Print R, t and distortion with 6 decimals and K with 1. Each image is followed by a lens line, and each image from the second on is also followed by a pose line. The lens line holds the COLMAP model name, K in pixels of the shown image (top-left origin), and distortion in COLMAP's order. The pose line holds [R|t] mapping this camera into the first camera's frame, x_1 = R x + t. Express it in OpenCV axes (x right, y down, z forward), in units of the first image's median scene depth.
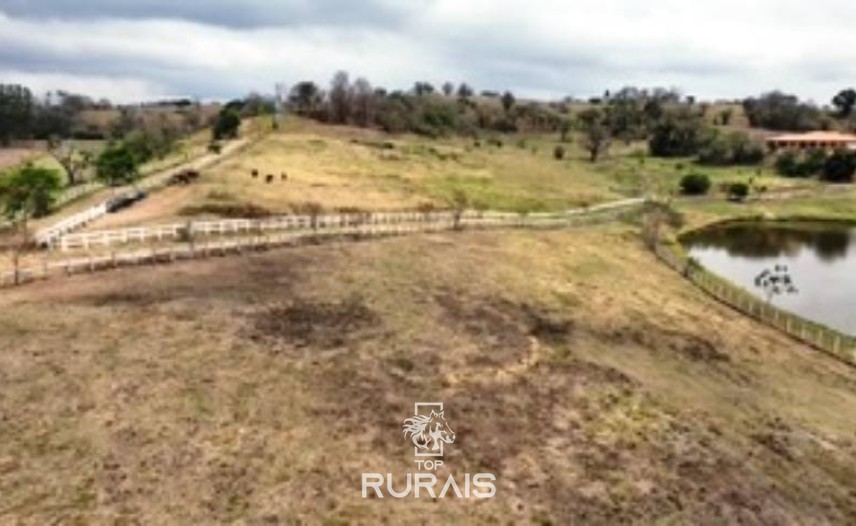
lens RADIAL K [[653.4, 0, 418.2], [0, 653.4, 264.5], [0, 0, 1]] dist [0.004567, 0.008358]
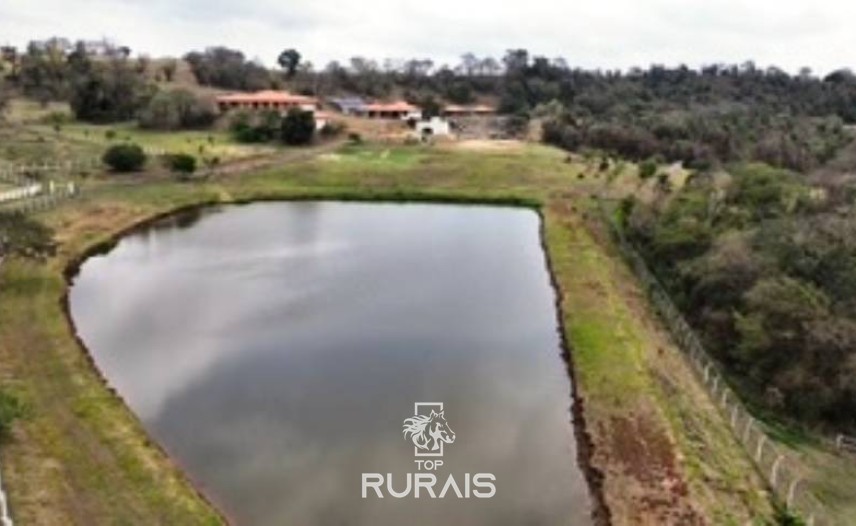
lens RADIAL K [[653.4, 0, 418.2], [0, 653.4, 264.5], [0, 0, 1]] dist [0.004567, 0.008358]
pose [[0.730167, -0.162249, 0.663726, 0.132456], [0.130829, 0.986623, 0.097257, -0.029941], [-0.670627, 0.015820, 0.741626, 0.212308]]
